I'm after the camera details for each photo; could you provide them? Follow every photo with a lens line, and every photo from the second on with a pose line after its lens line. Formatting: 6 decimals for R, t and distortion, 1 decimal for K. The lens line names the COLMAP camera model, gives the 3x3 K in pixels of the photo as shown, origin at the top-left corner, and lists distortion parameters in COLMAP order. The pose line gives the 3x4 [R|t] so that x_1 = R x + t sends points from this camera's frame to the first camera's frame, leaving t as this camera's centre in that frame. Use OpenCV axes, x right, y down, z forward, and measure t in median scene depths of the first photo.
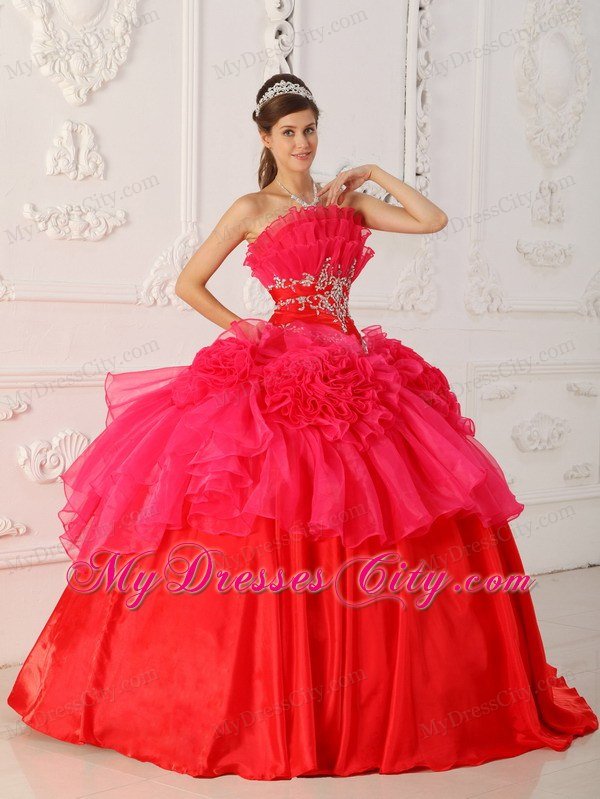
lens RADIAL K [[1446.6, 0, 300.0], [0, 1446.6, 399.5], [0, 0, 1]] dist [0.138895, 0.087938]
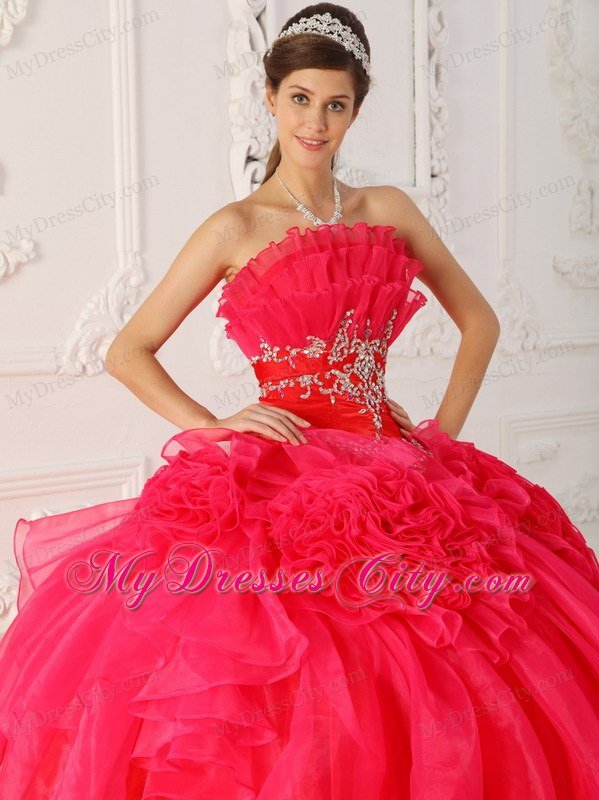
lens RADIAL K [[1448.4, 0, 299.5], [0, 1448.4, 400.0], [0, 0, 1]] dist [0.138895, 0.087938]
pose [[0.998806, -0.037487, 0.031311, -0.019051], [0.037750, 0.999256, -0.007867, -0.042261], [-0.030992, 0.009039, 0.999479, 0.297154]]
